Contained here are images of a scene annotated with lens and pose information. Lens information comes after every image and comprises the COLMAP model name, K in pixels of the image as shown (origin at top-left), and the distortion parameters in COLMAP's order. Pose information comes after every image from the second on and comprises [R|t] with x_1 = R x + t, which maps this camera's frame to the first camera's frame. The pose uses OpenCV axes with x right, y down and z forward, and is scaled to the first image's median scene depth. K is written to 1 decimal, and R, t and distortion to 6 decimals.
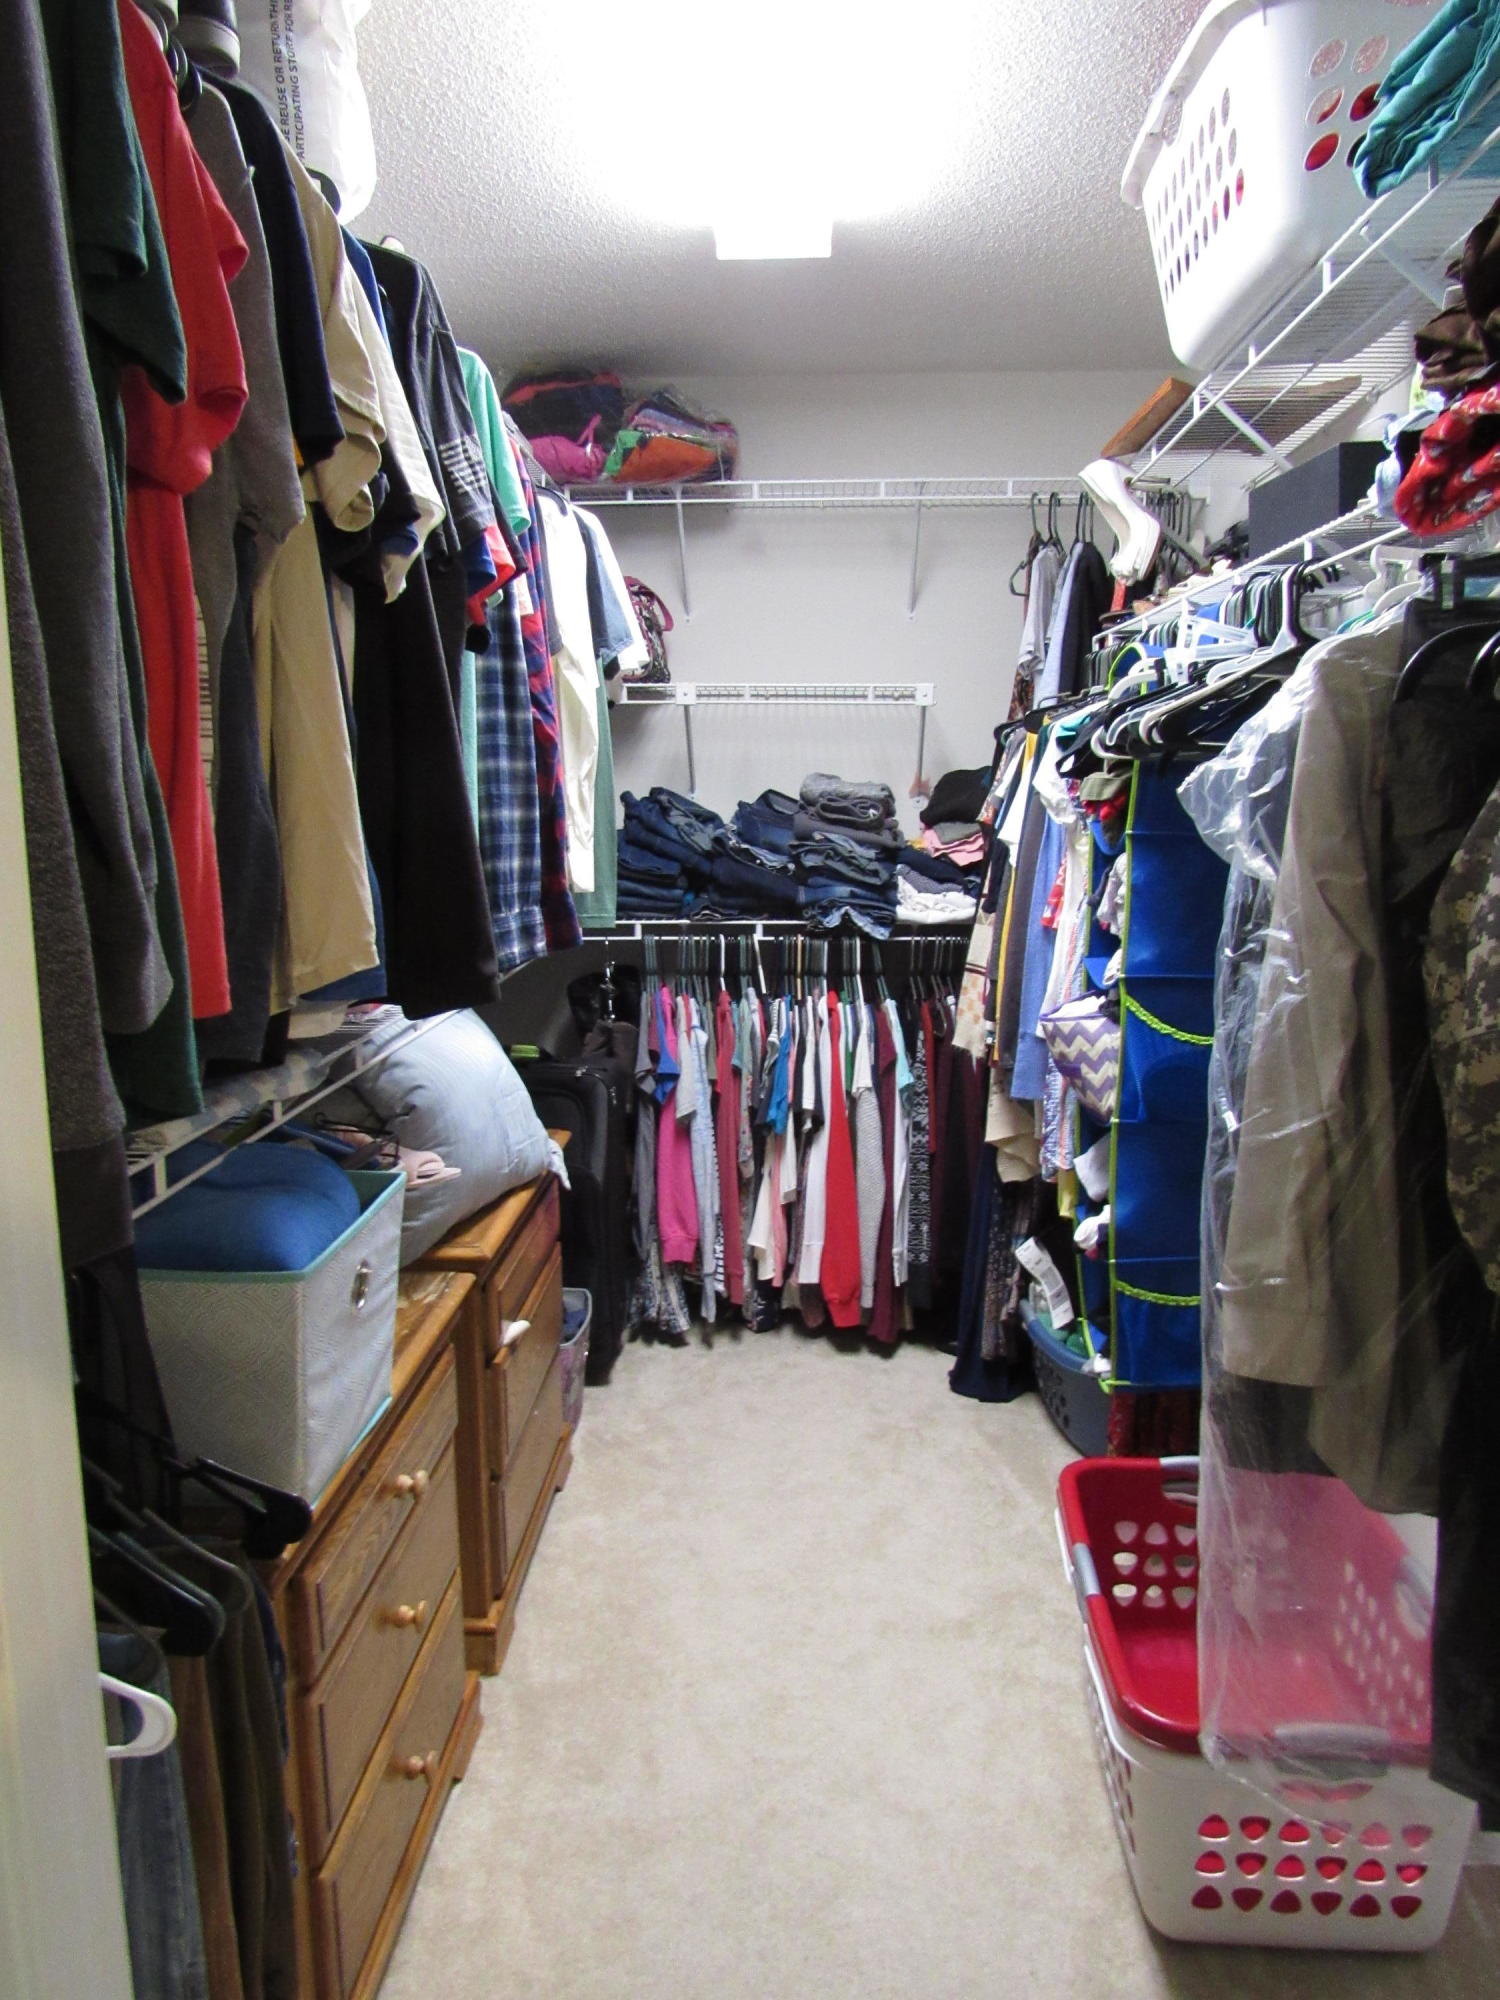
lens RADIAL K [[1422.1, 0, 752.4], [0, 1422.1, 1007.4], [0, 0, 1]] dist [0.005454, 0.001192]
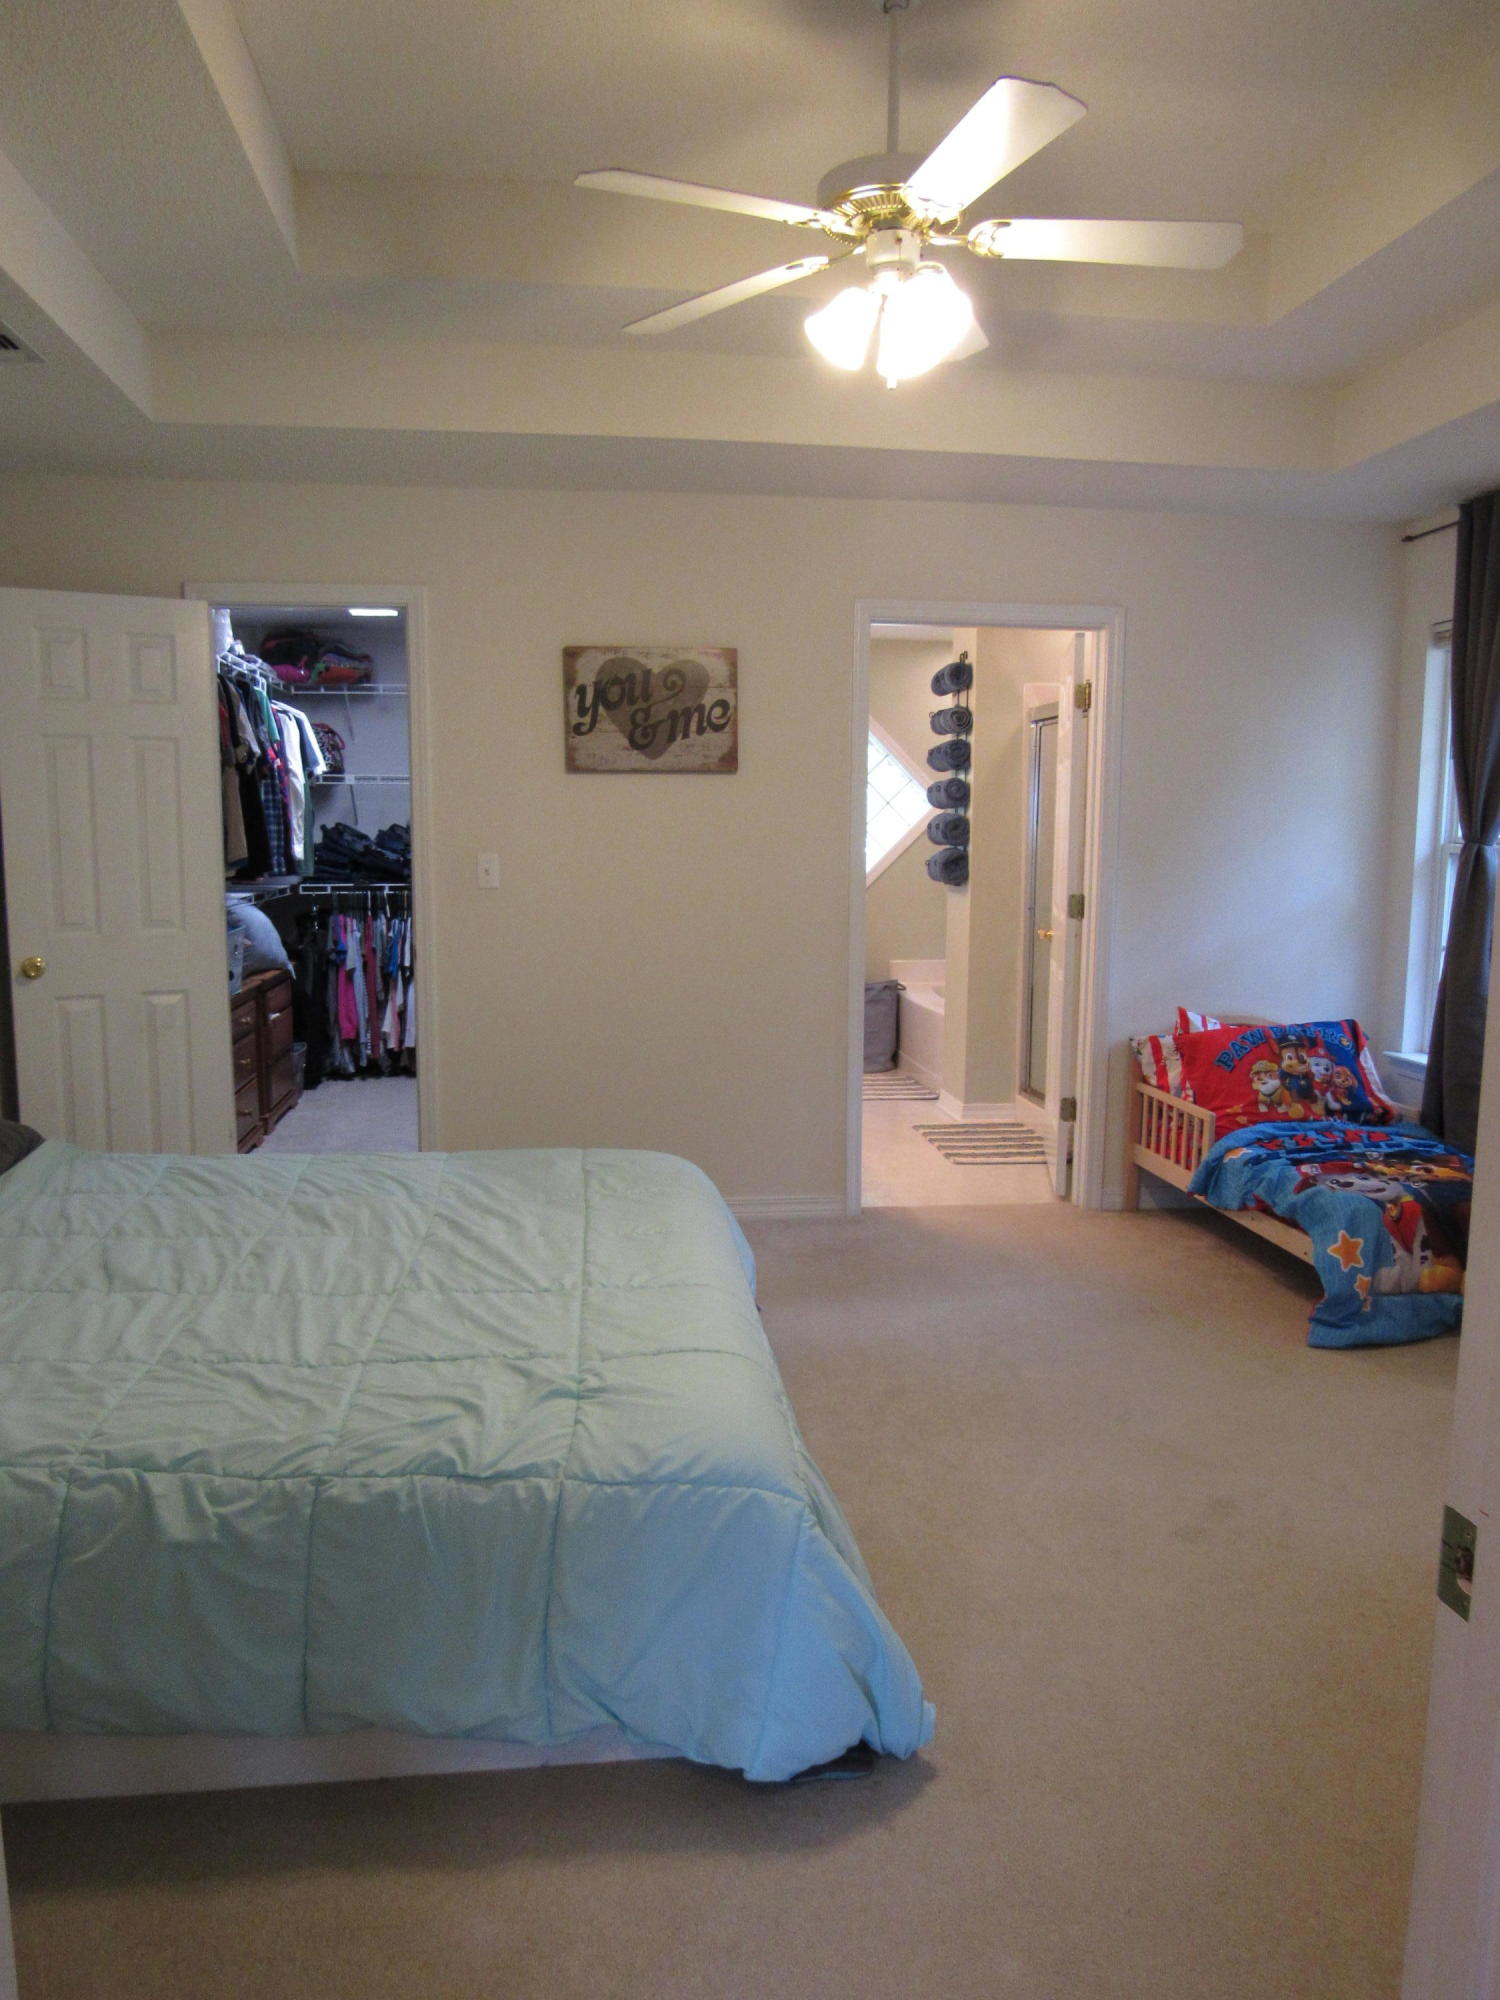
lens RADIAL K [[1422.1, 0, 749.9], [0, 1422.1, 989.5], [0, 0, 1]] dist [0.005454, 0.001192]
pose [[0.984193, -0.014250, 0.176527, 0.168665], [0.021966, 0.998883, -0.041829, 0.206844], [-0.175734, 0.045045, 0.983407, -1.246902]]
